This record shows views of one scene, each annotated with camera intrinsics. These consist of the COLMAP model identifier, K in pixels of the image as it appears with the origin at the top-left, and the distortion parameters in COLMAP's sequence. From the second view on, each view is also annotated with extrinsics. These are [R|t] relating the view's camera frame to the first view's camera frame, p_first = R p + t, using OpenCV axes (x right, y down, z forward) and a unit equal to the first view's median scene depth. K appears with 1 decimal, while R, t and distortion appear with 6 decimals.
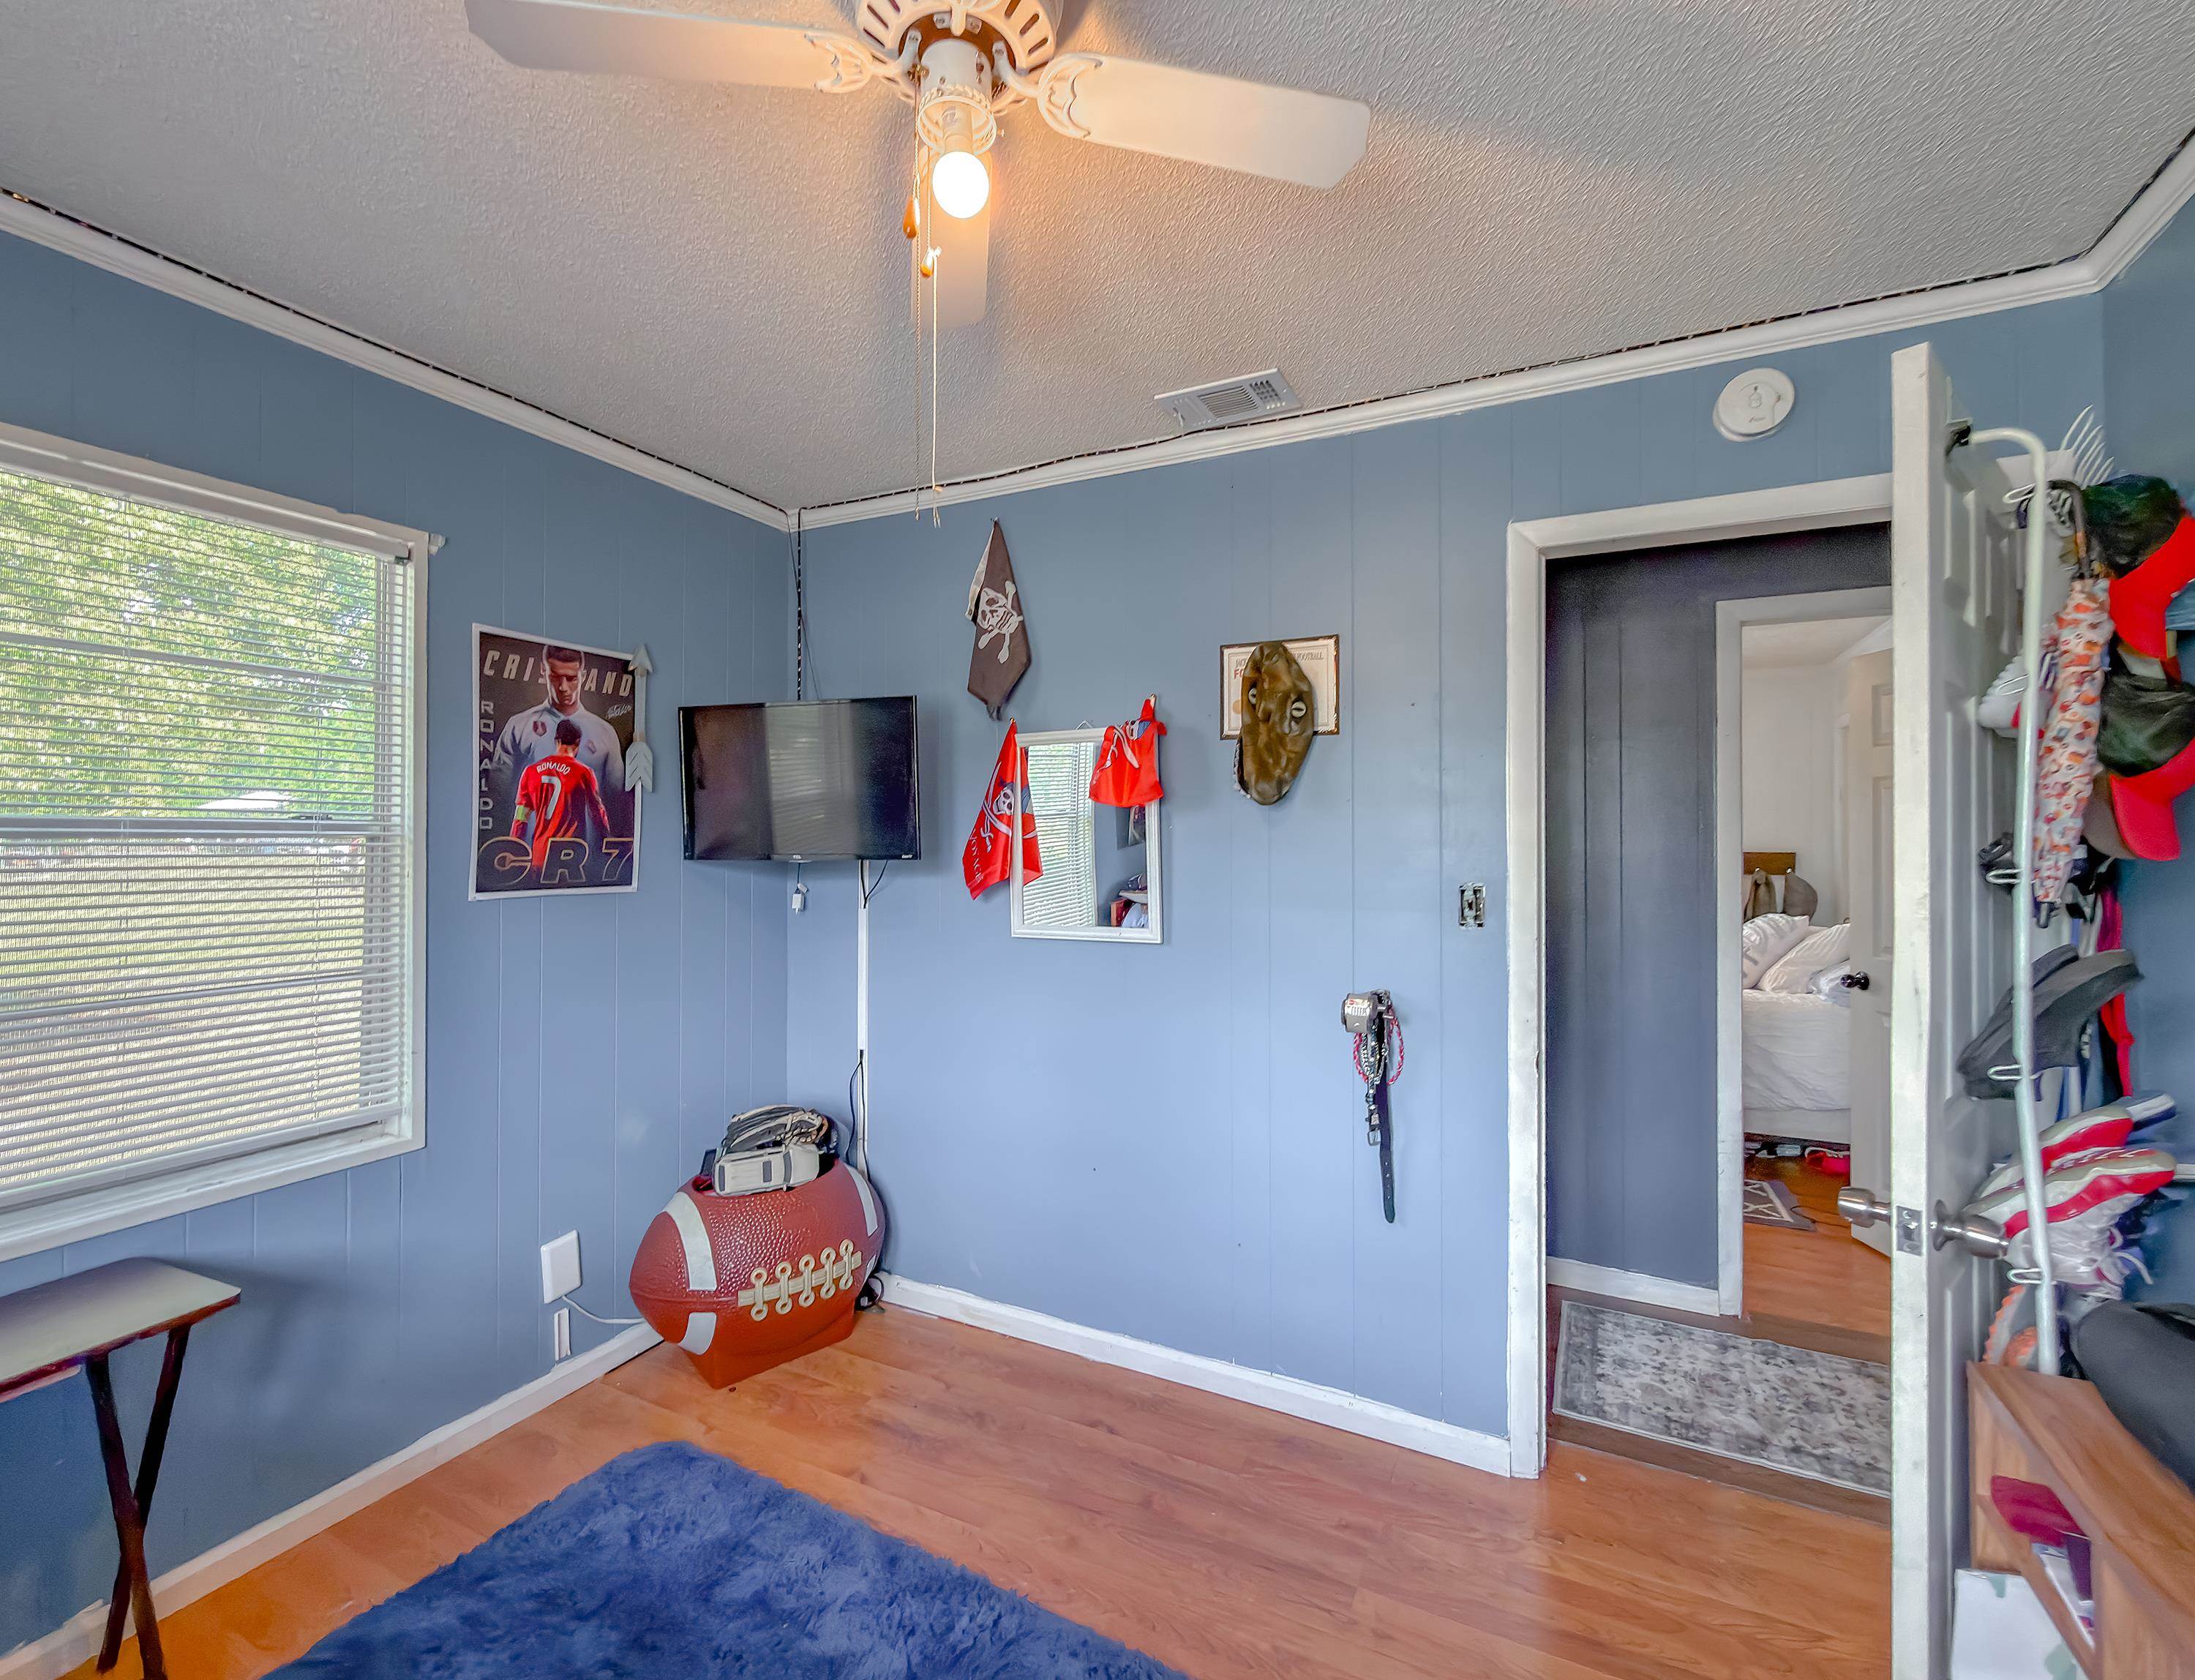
lens RADIAL K [[938.6, 0, 1107.1], [0, 938.6, 826.1], [0, 0, 1]] dist [0.002291, -0.000189]
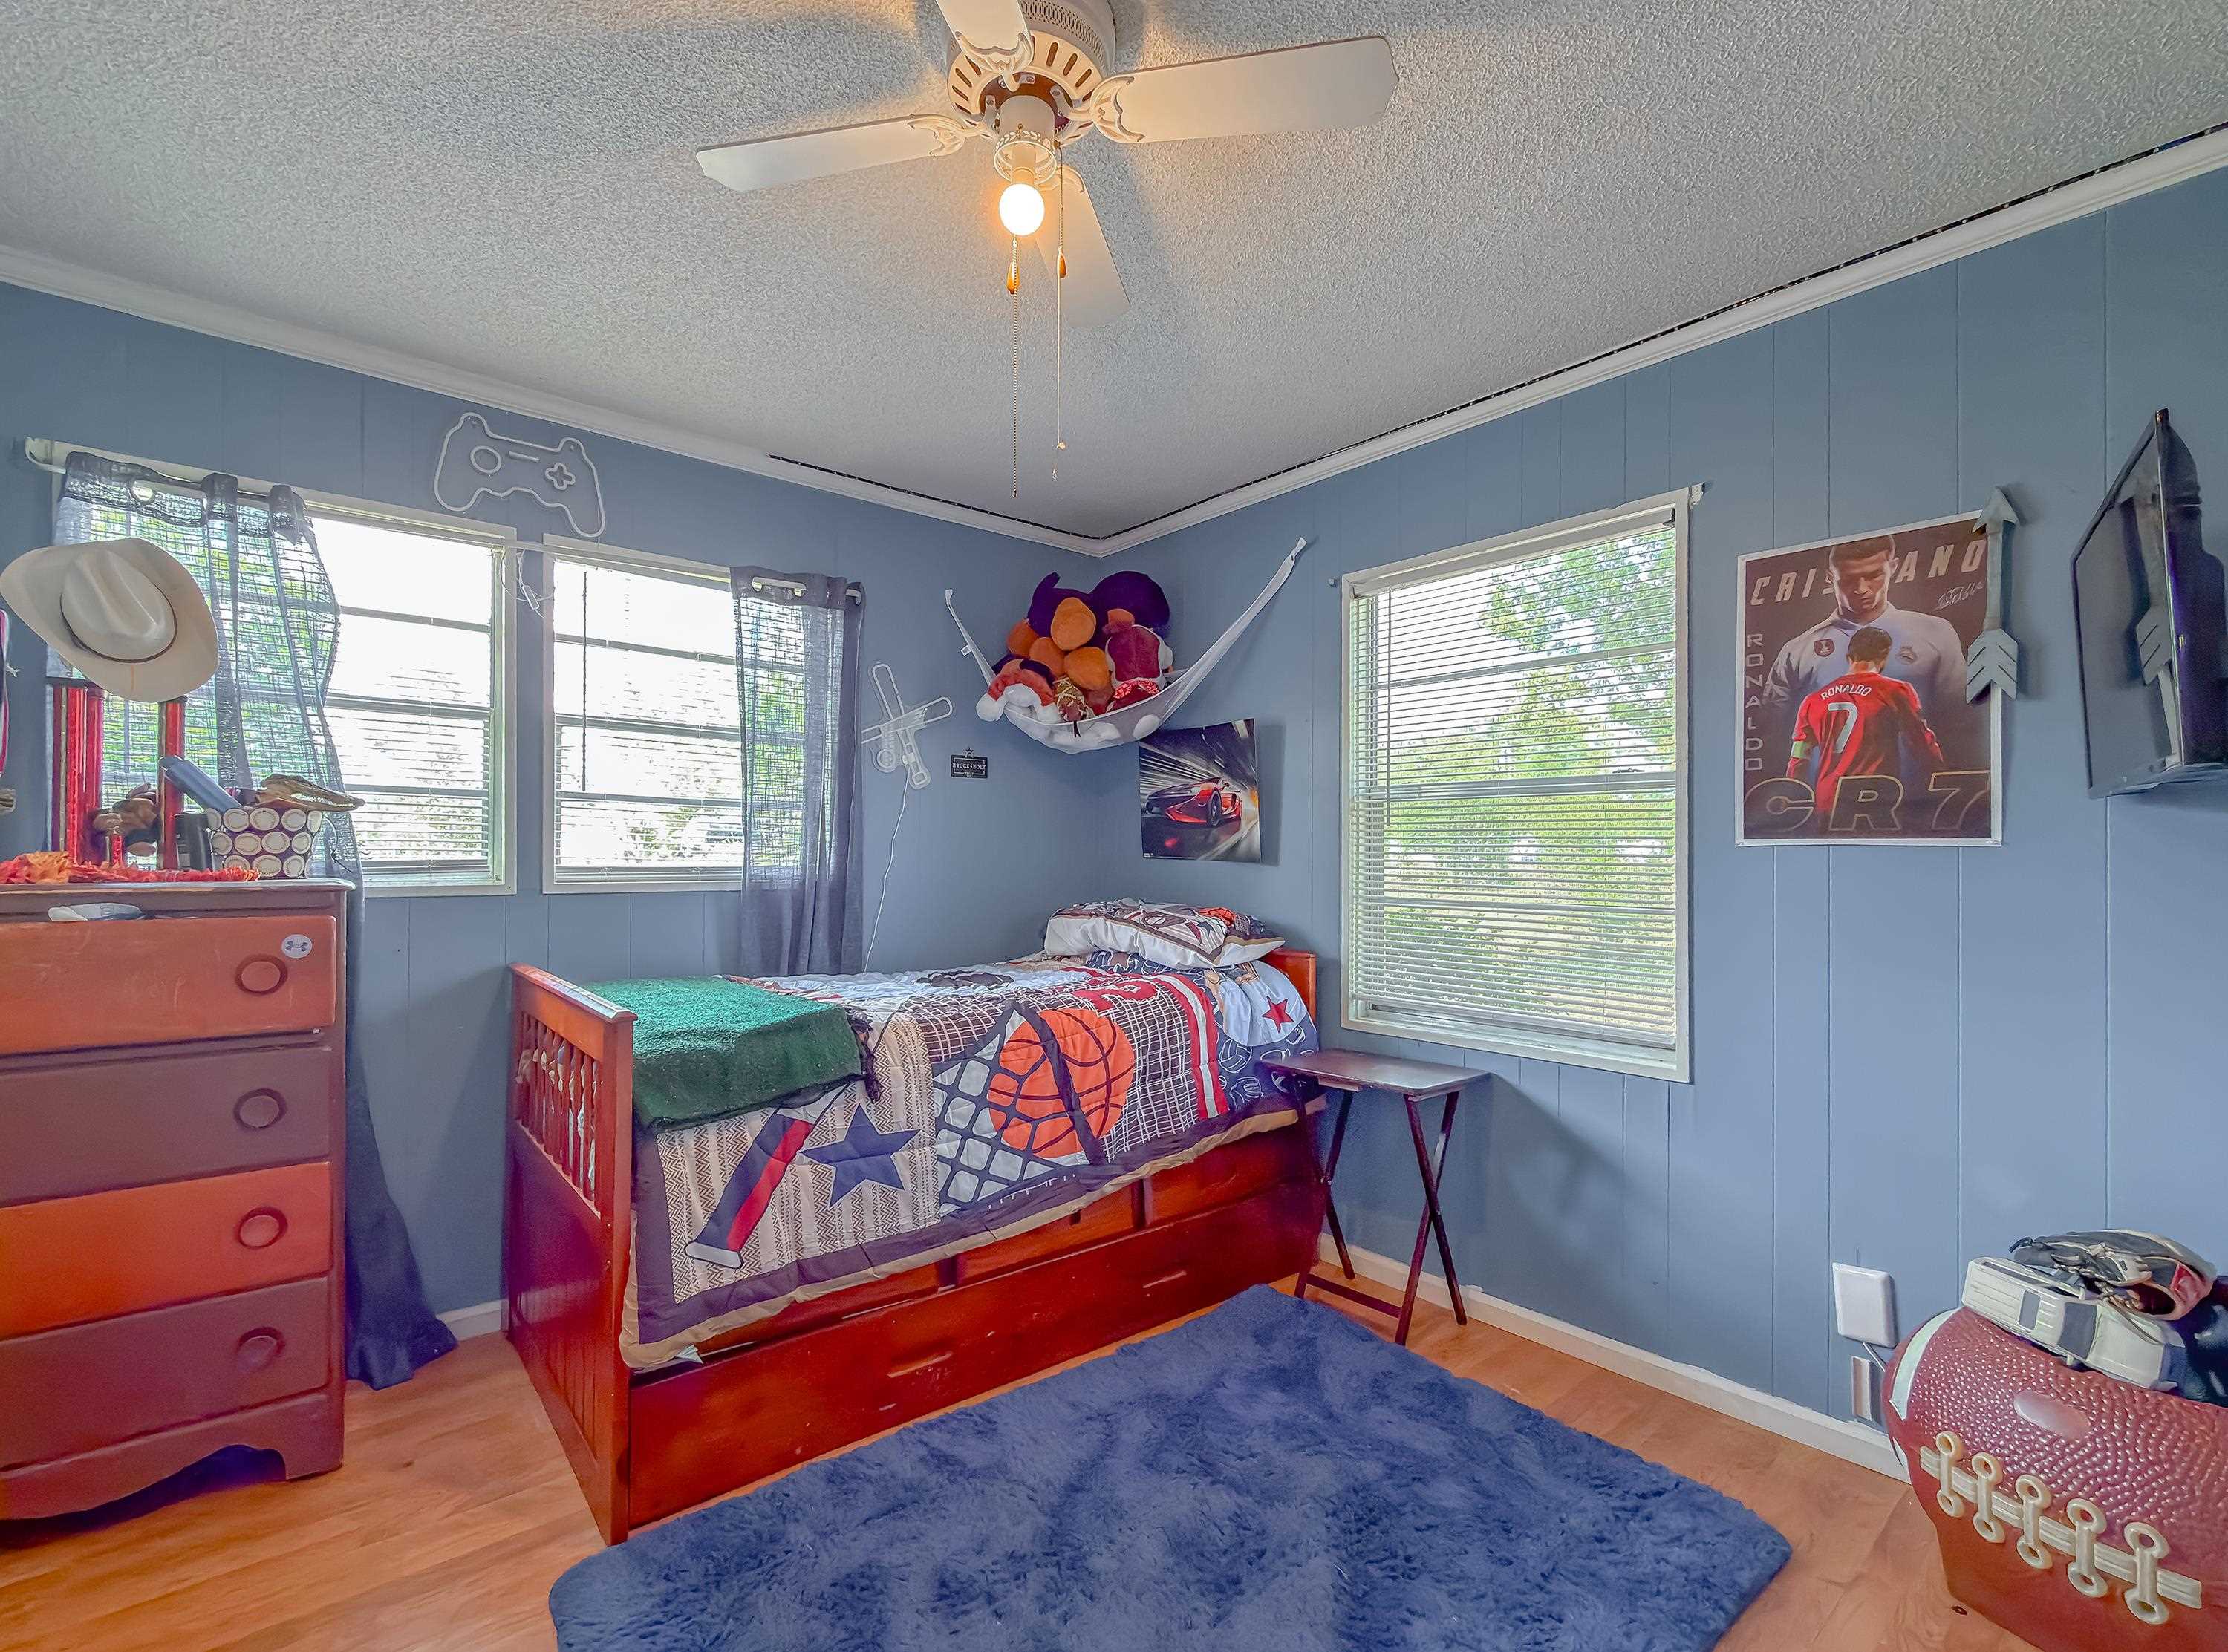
lens RADIAL K [[1010.9, 0, 1114.5], [0, 1010.9, 846.0], [0, 0, 1]] dist [0.002907, -0.000516]
pose [[-0.386676, -0.013593, -0.922115, 0.465842], [0.003644, 0.999861, -0.016268, 0.084102], [0.922208, -0.009651, -0.386573, 0.728164]]
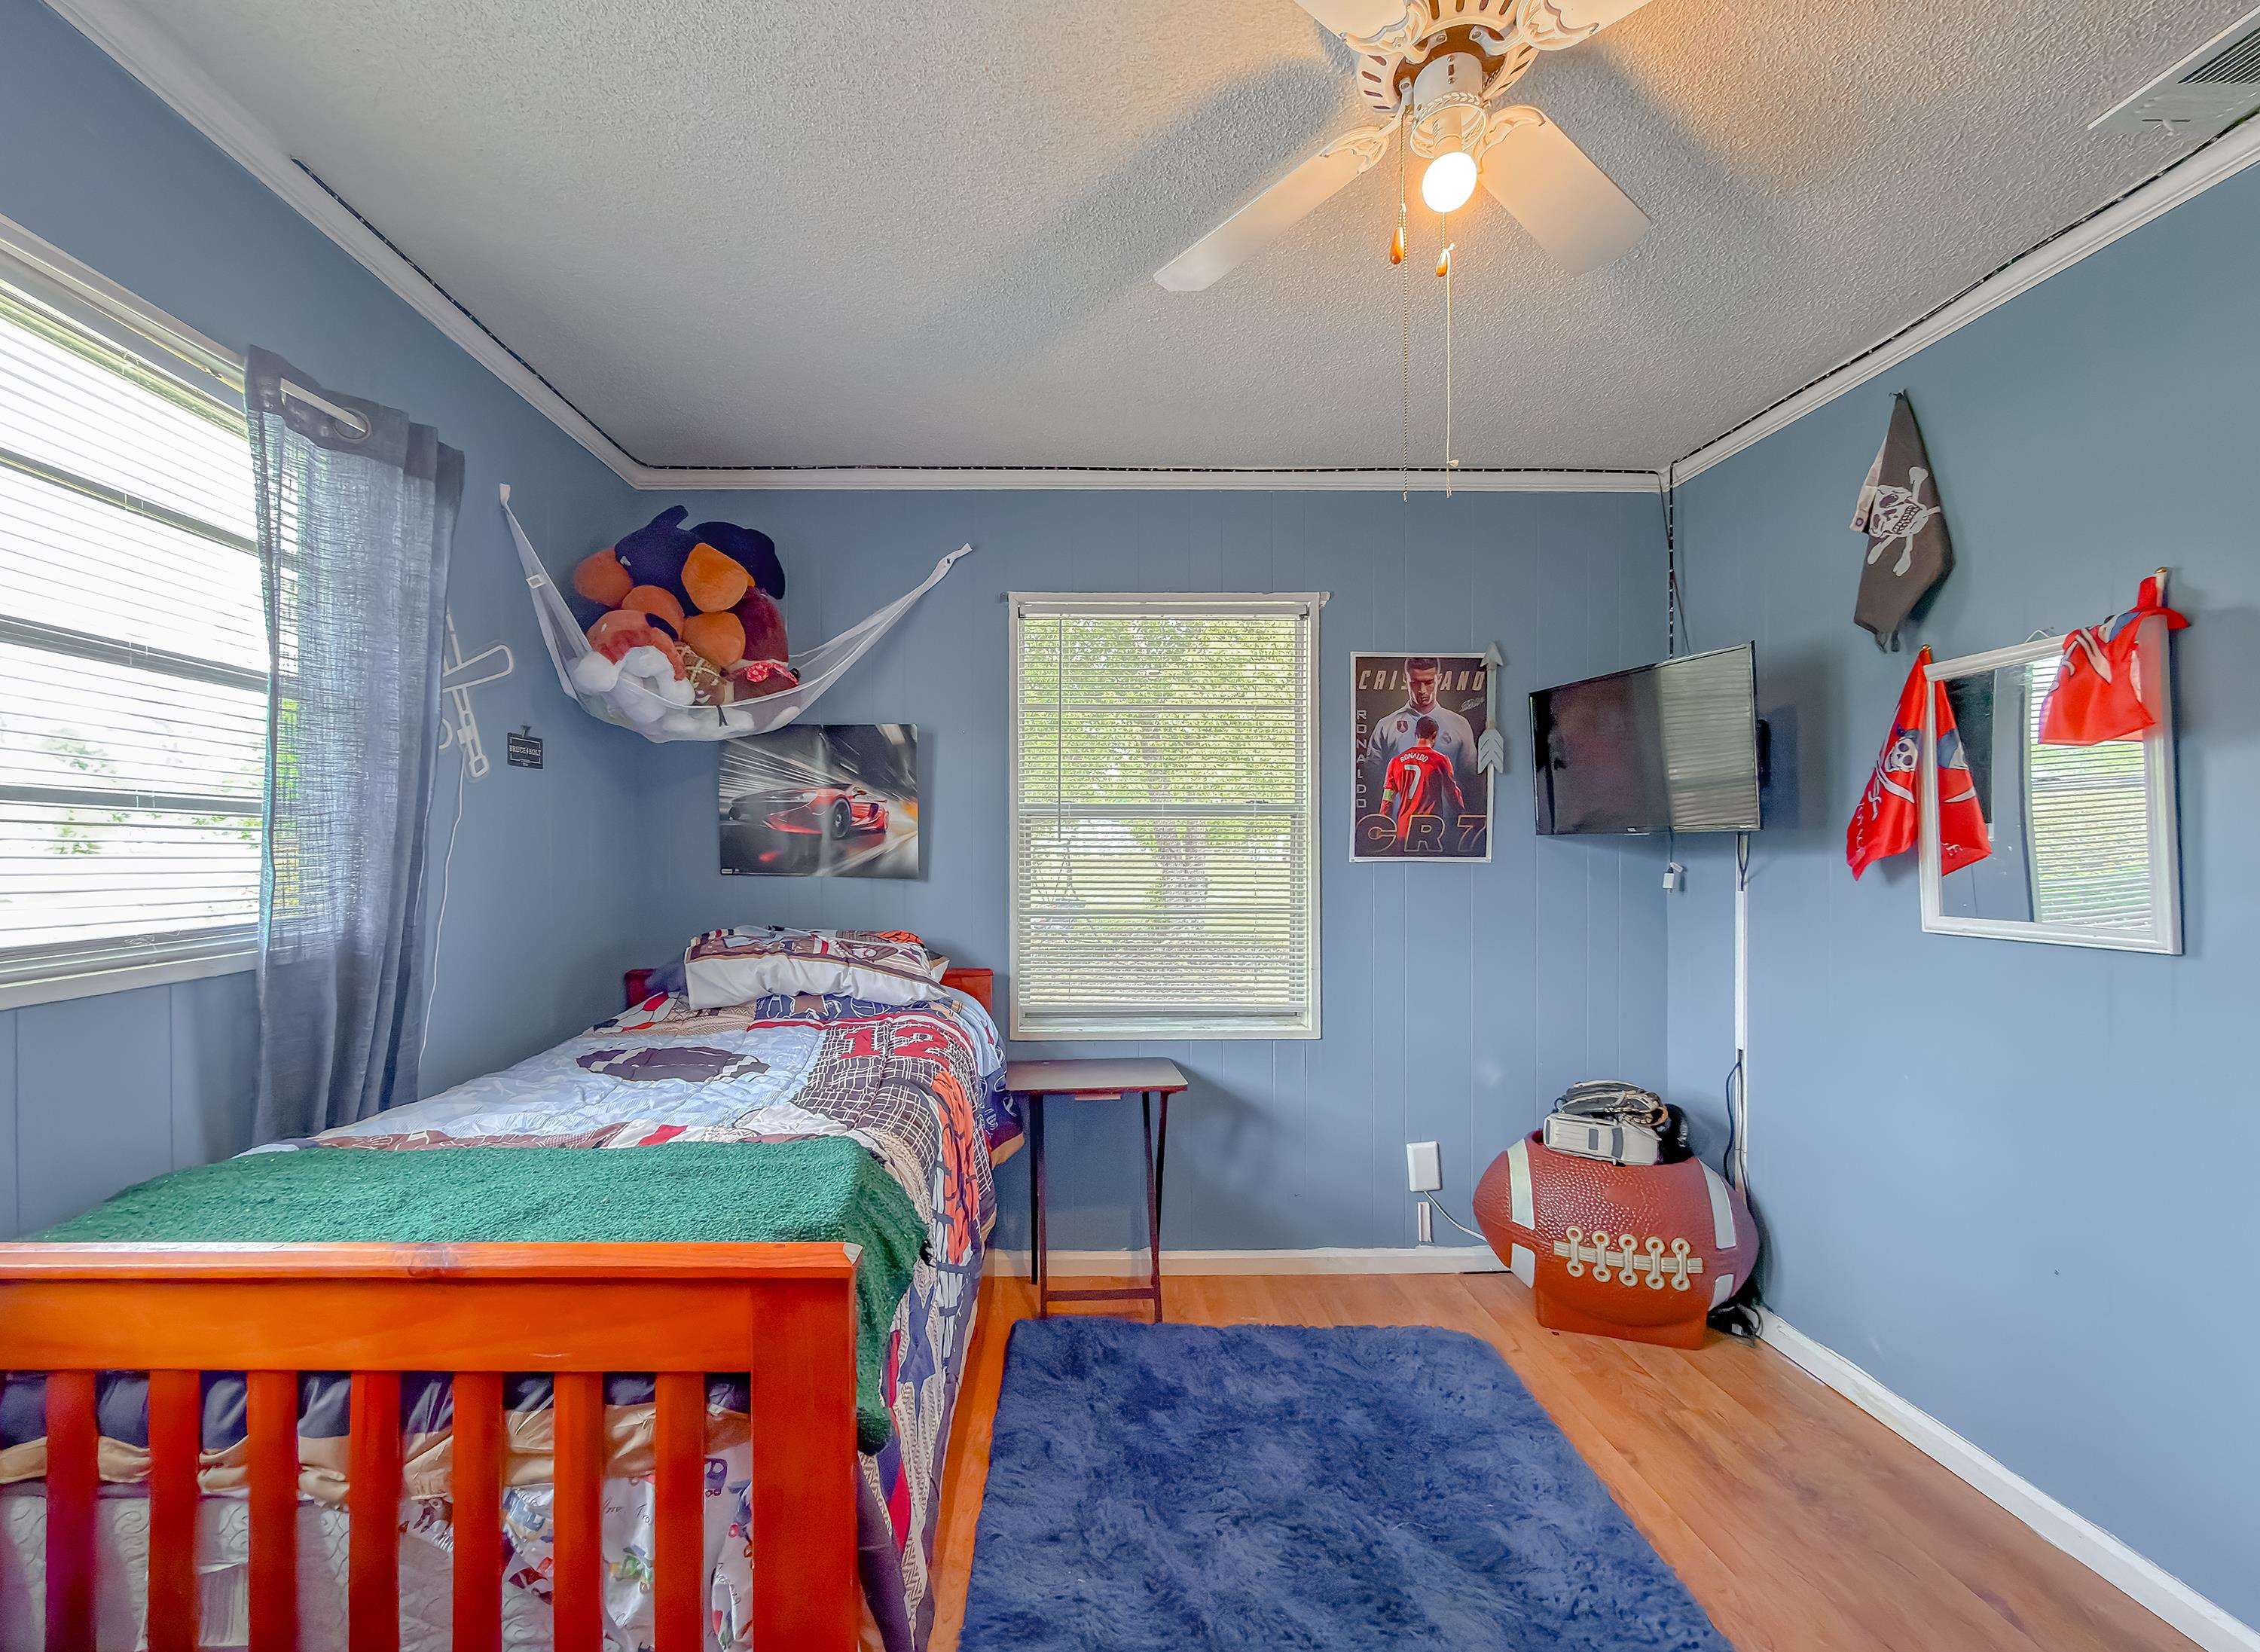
lens RADIAL K [[939.8, 0, 1079.1], [0, 939.8, 843.2], [0, 0, 1]] dist [0.000786, -0.001066]
pose [[0.463764, -0.002124, -0.885956, 0.284690], [0.010677, 0.999938, 0.003192, 0.039939], [0.885894, -0.010939, 0.463758, 0.042551]]
